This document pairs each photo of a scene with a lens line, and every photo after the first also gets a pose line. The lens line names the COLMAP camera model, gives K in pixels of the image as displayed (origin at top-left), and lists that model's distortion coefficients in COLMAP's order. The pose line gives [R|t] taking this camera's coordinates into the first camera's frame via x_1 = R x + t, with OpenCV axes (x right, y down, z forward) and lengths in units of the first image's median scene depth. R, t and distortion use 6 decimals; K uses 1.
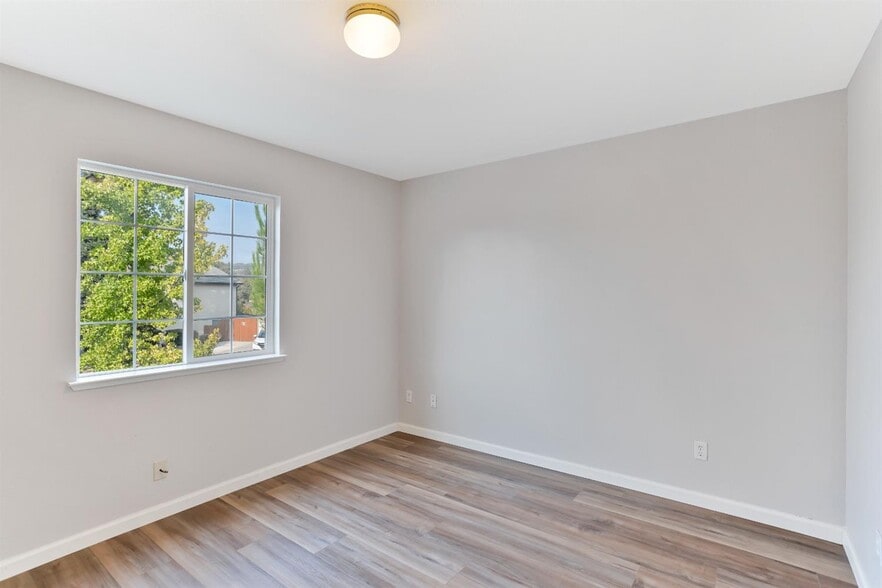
lens RADIAL K [[425.8, 0, 438.5], [0, 425.8, 288.8], [0, 0, 1]] dist [-0.051325, 0.026890]
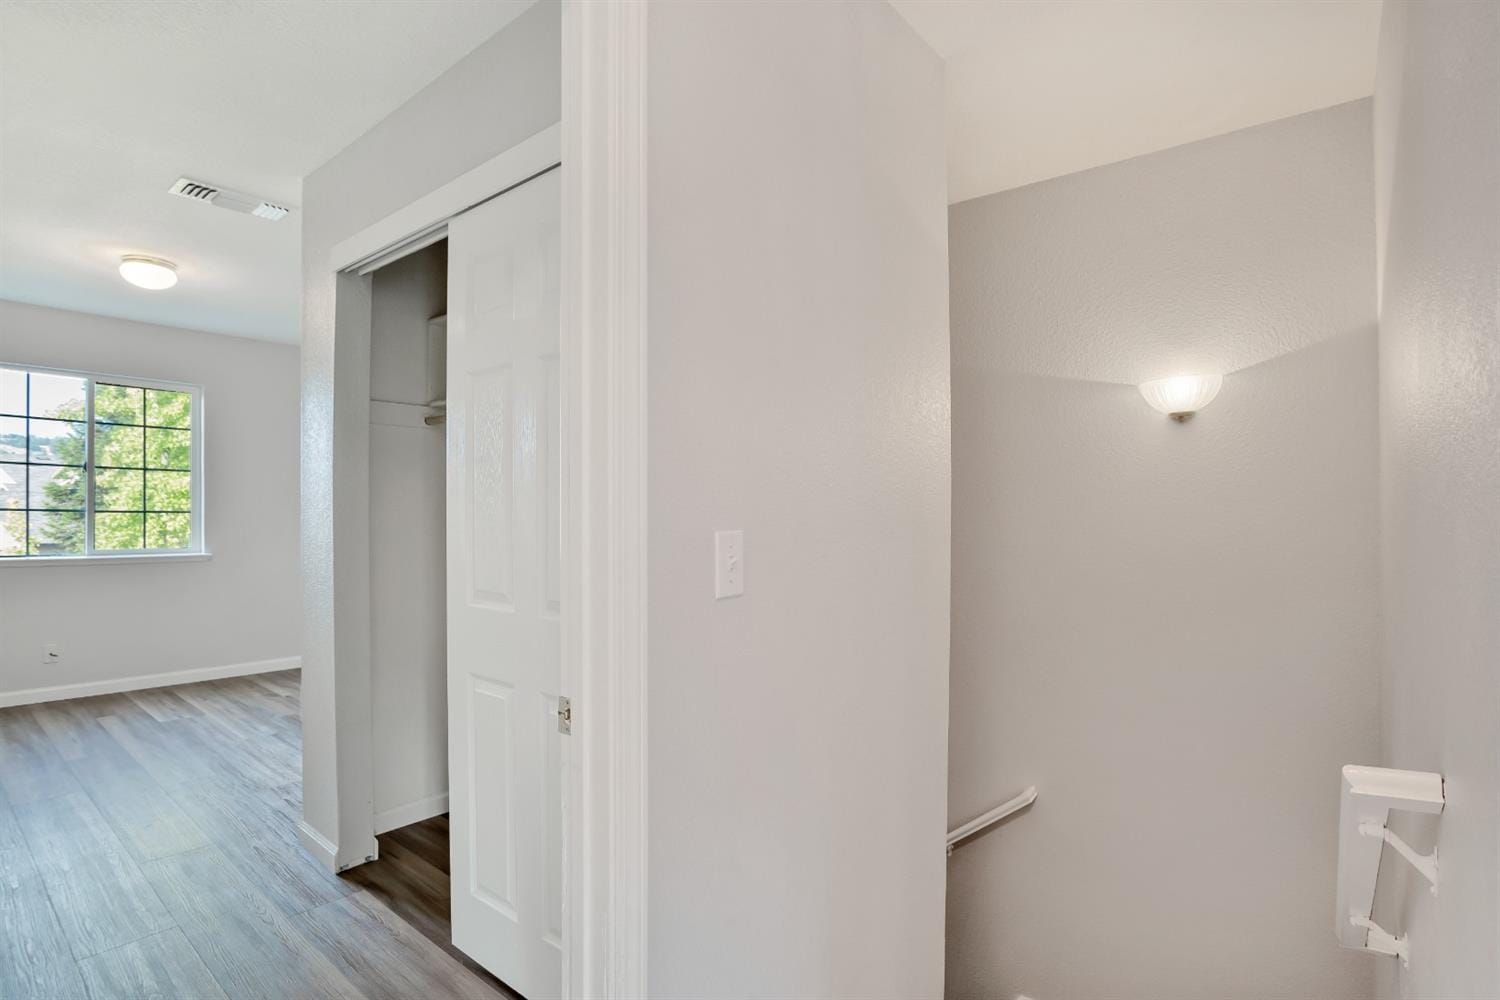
lens RADIAL K [[724.2, 0, 745.8], [0, 724.2, 491.2], [0, 0, 1]] dist [-0.051325, 0.026890]
pose [[0.999351, 0.024679, -0.026243, 0.308051], [-0.025123, 0.999544, -0.016733, 0.003666], [0.025818, 0.017381, 0.999516, -0.201287]]
